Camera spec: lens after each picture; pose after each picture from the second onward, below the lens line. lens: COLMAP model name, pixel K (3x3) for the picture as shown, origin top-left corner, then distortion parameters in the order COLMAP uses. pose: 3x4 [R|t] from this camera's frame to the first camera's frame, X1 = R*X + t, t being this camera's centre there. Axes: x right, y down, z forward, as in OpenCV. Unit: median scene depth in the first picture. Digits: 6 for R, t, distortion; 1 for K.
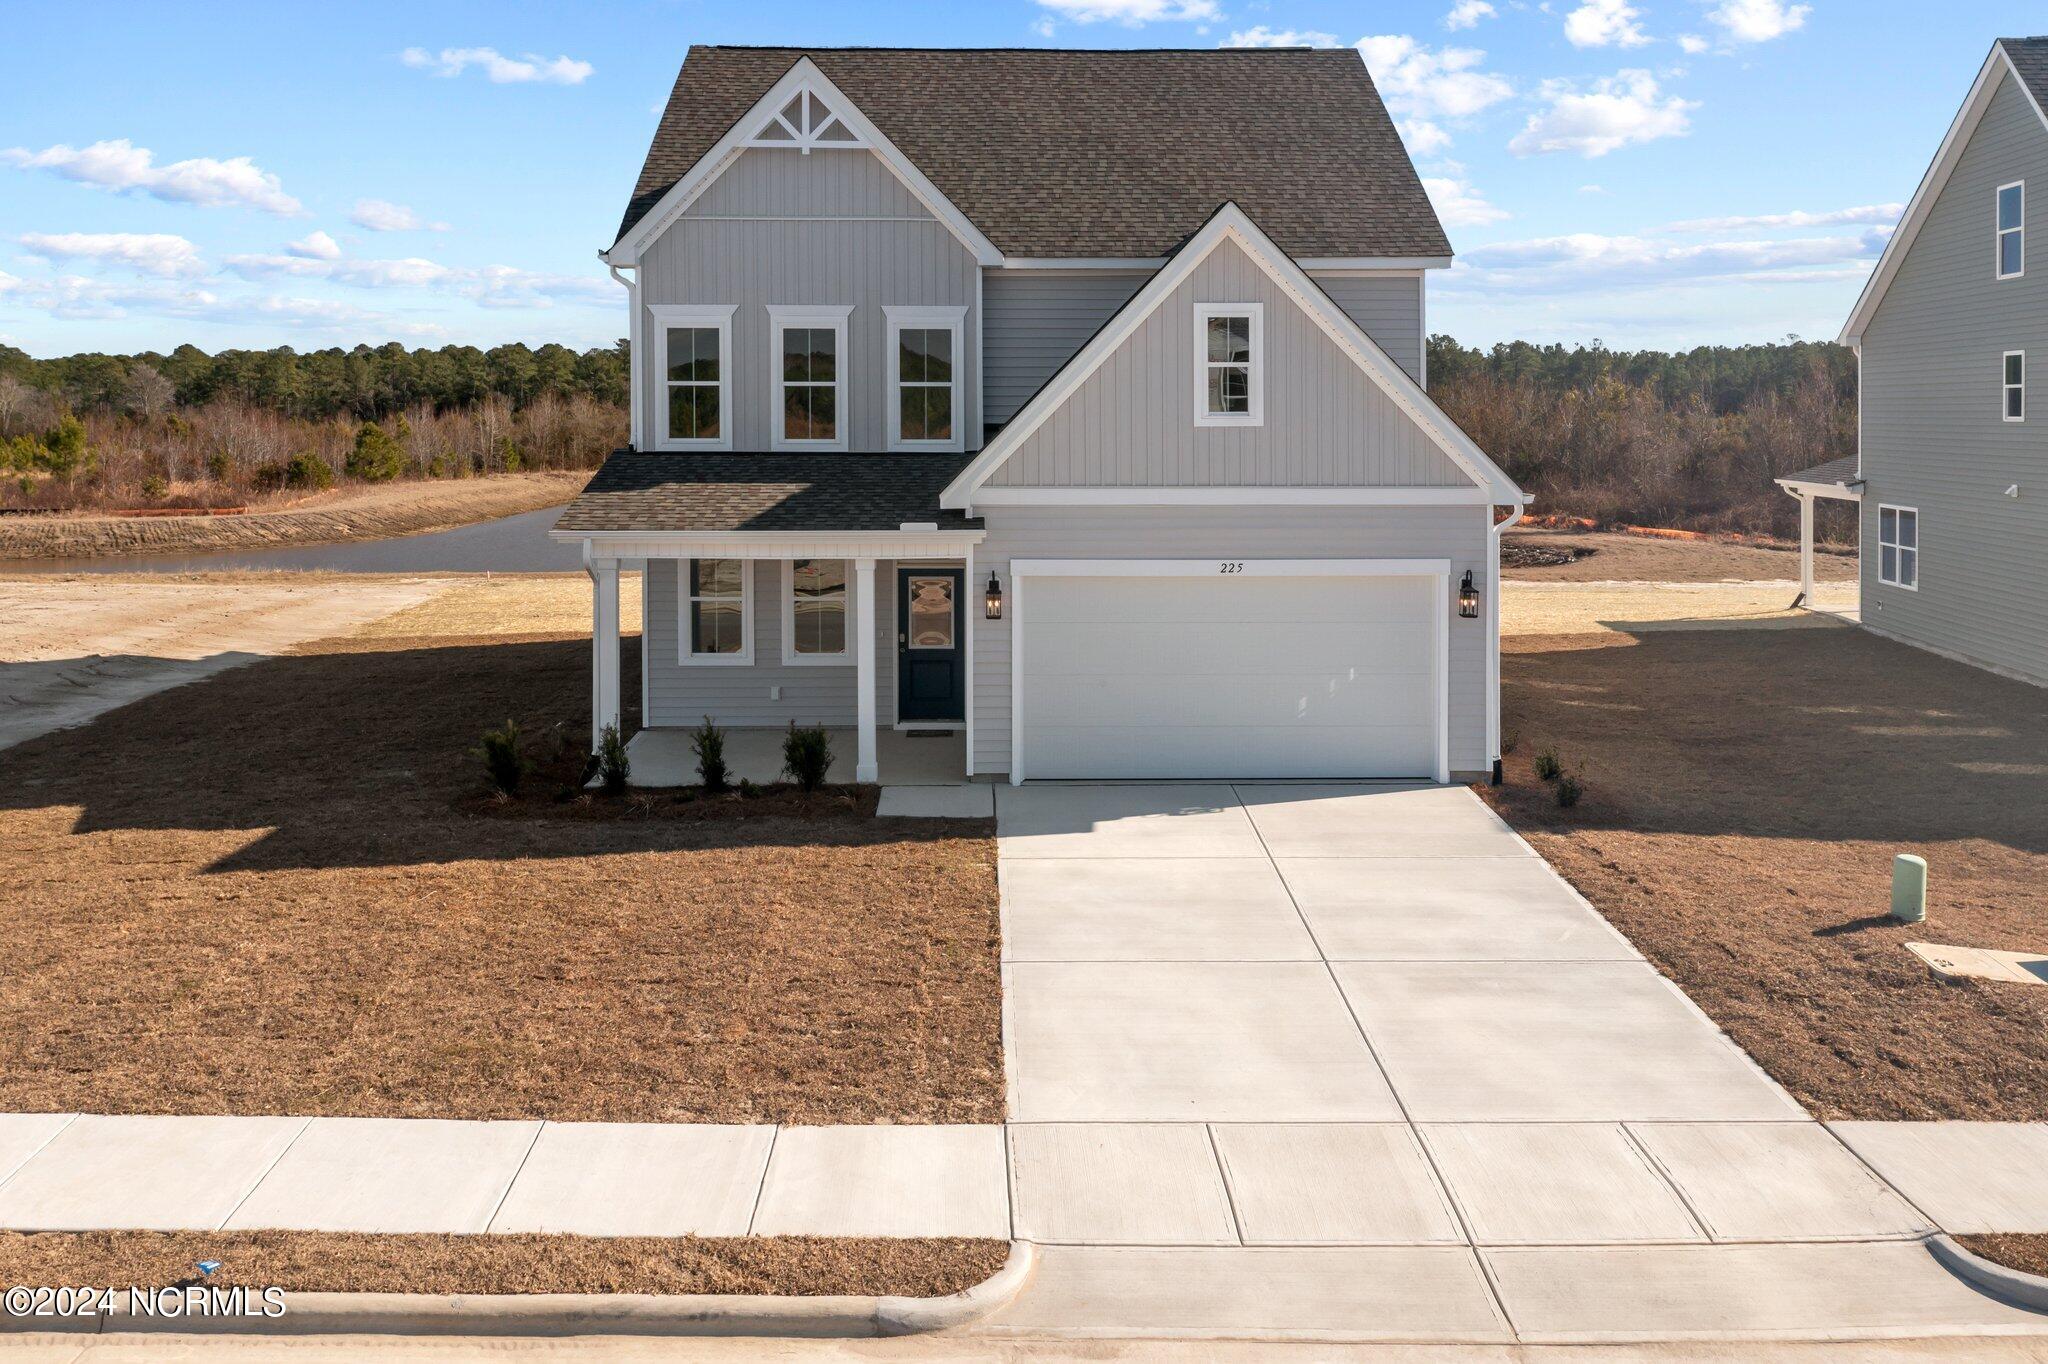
lens RADIAL K [[1659.8, 0, 1024.0], [0, 1659.8, 682.0], [0, 0, 1]] dist [0.010947, 0.002107]
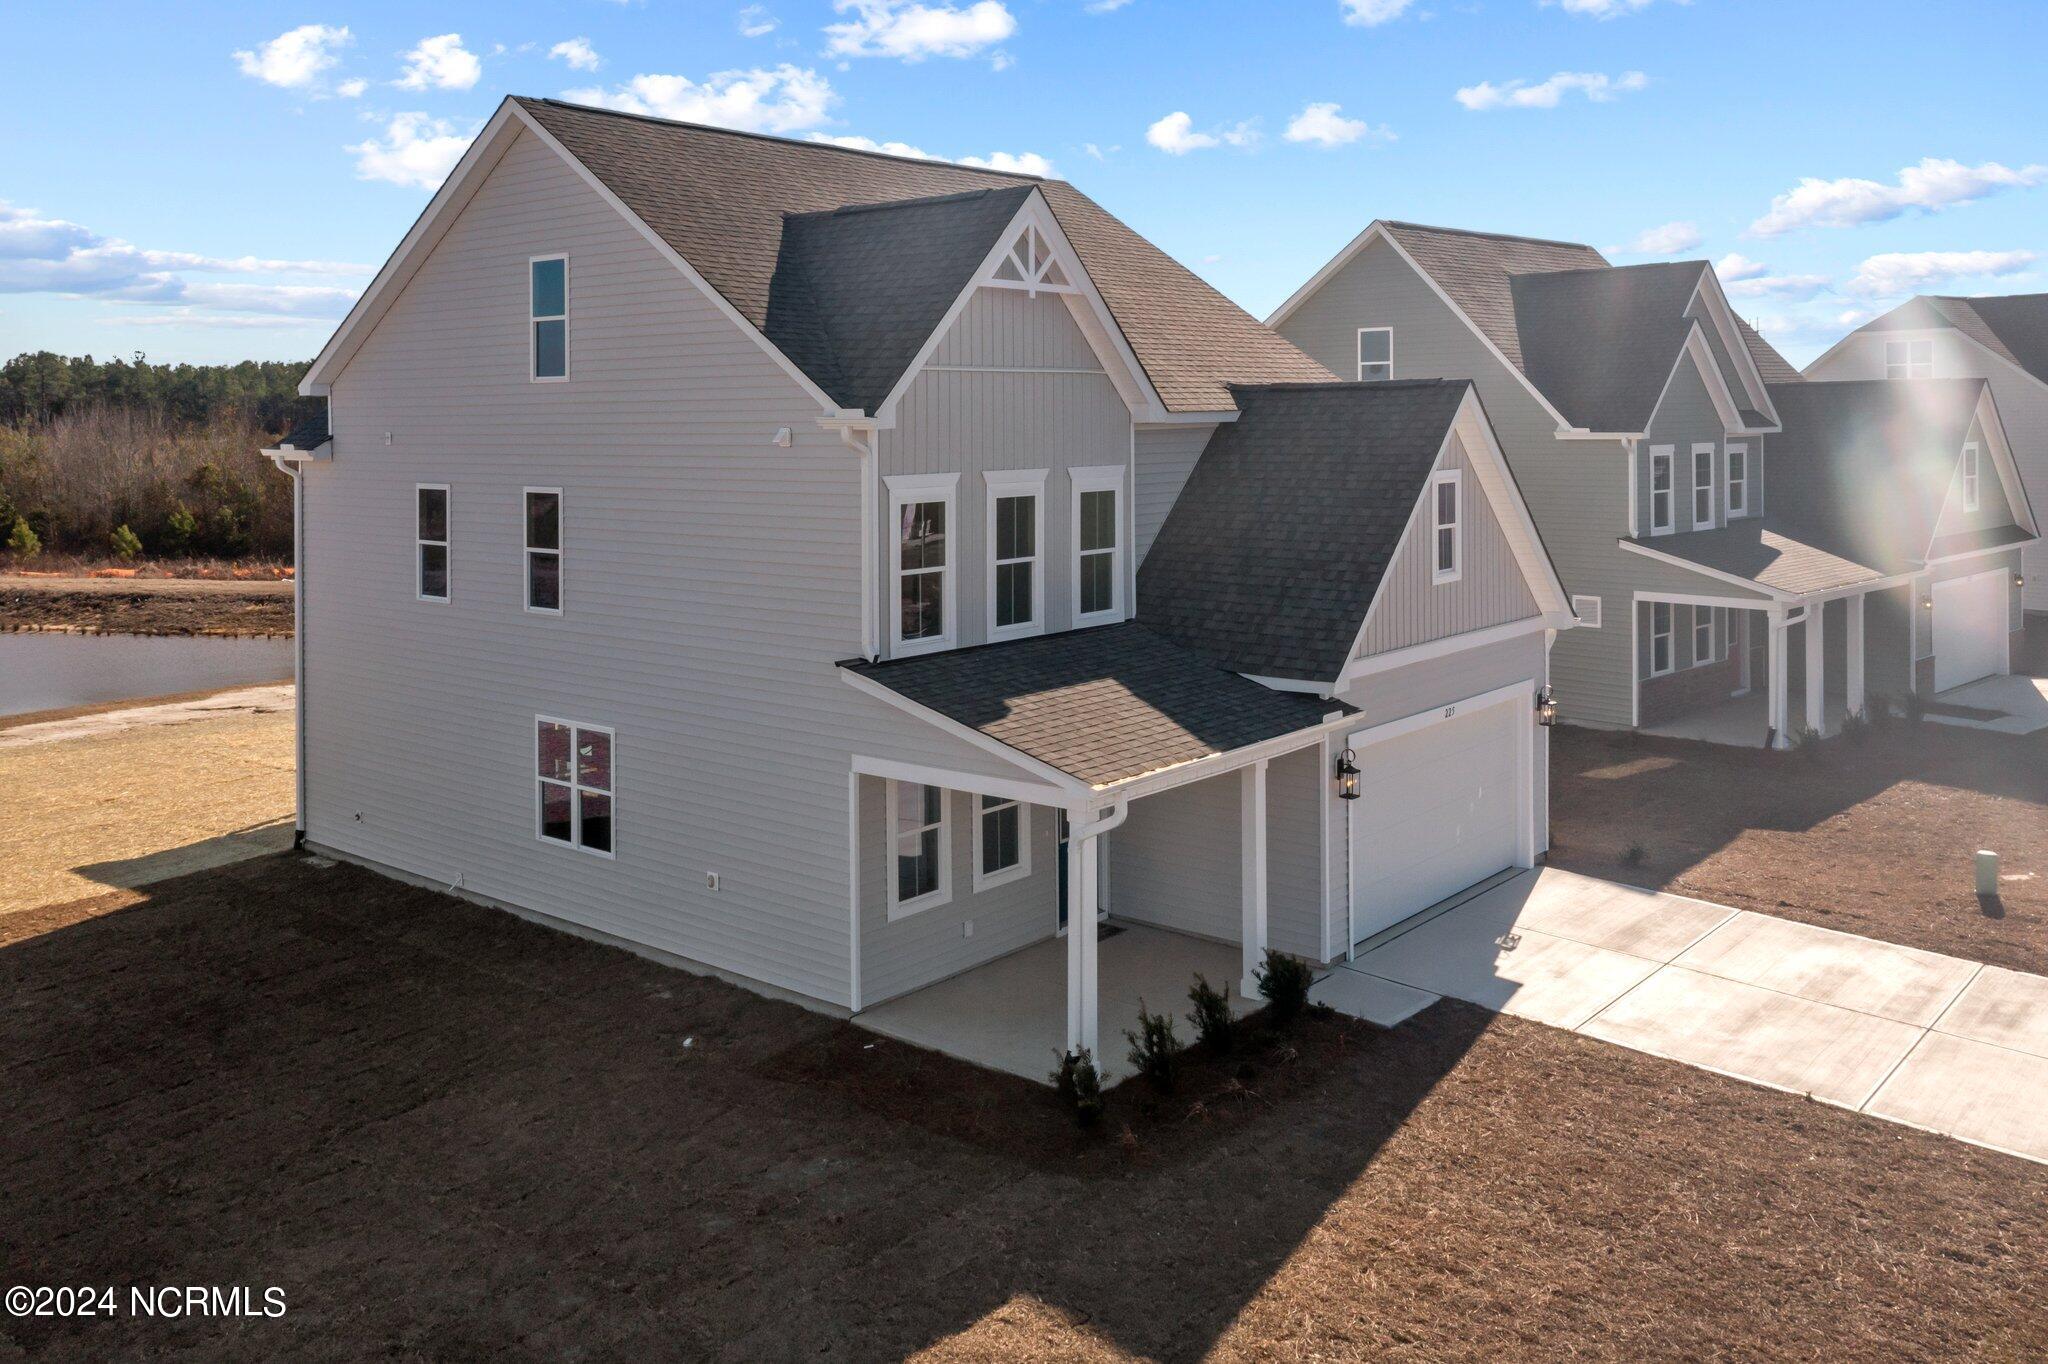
lens RADIAL K [[1688.5, 0, 1024.0], [0, 1688.5, 682.0], [0, 0, 1]] dist [-0.036215, 0.001226]
pose [[0.655182, -0.128236, 0.744508, -0.784314], [0.131484, 0.989804, 0.054778, -0.166223], [-0.743941, 0.062001, 0.665363, 0.428674]]
